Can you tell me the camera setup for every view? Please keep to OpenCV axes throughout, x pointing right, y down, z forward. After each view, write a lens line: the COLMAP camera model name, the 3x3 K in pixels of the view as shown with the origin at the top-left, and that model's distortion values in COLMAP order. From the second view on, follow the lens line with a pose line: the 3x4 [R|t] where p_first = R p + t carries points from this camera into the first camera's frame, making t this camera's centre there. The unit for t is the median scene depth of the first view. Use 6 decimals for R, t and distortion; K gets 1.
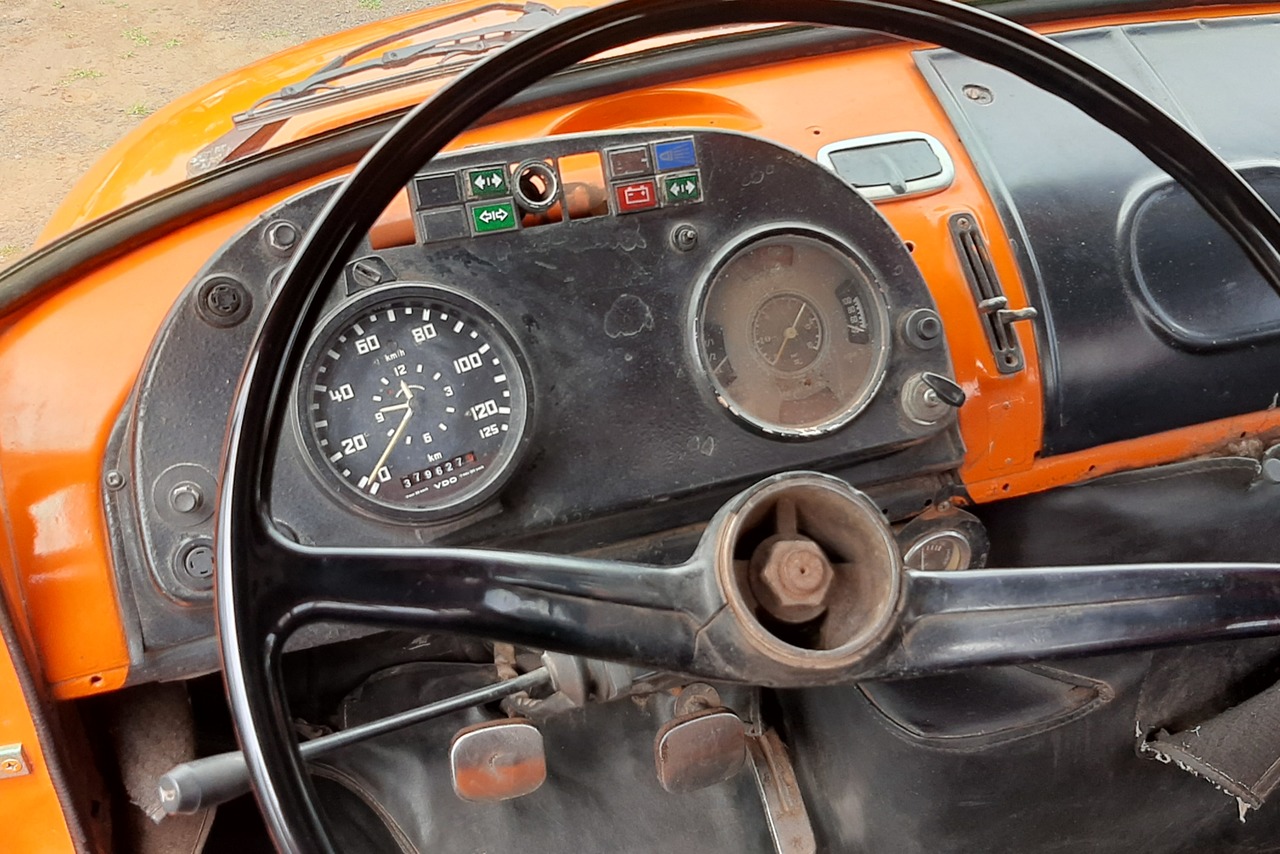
lens RADIAL K [[1296.6, 0, 640.0], [0, 1296.6, 427.0], [0, 0, 1]] dist [0.196500, -0.625106]
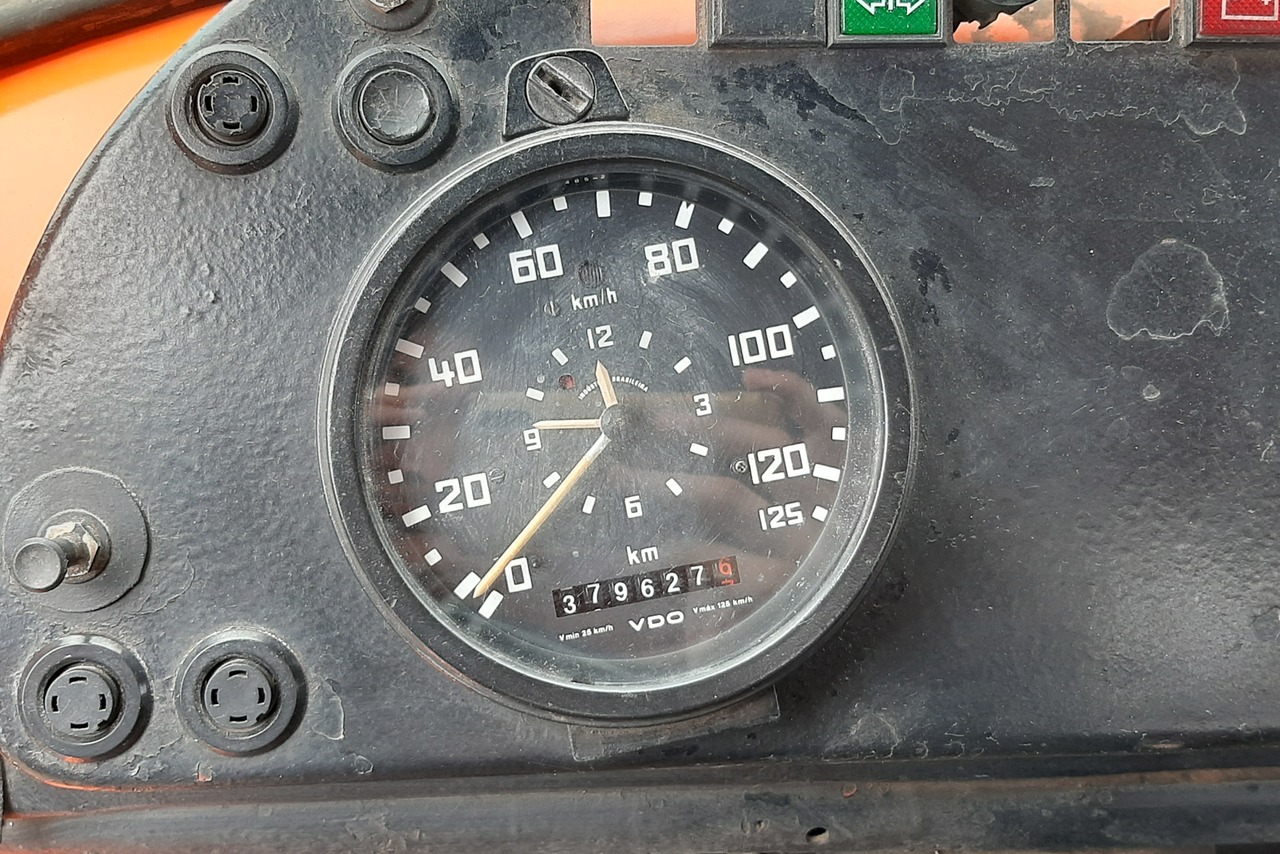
lens RADIAL K [[1296.6, 0, 640.0], [0, 1296.6, 427.0], [0, 0, 1]] dist [0.196500, -0.625106]
pose [[0.958122, 0.183422, -0.219906, -0.073821], [-0.175078, 0.982902, 0.057020, -0.040593], [0.226605, -0.016132, 0.973853, 0.590324]]
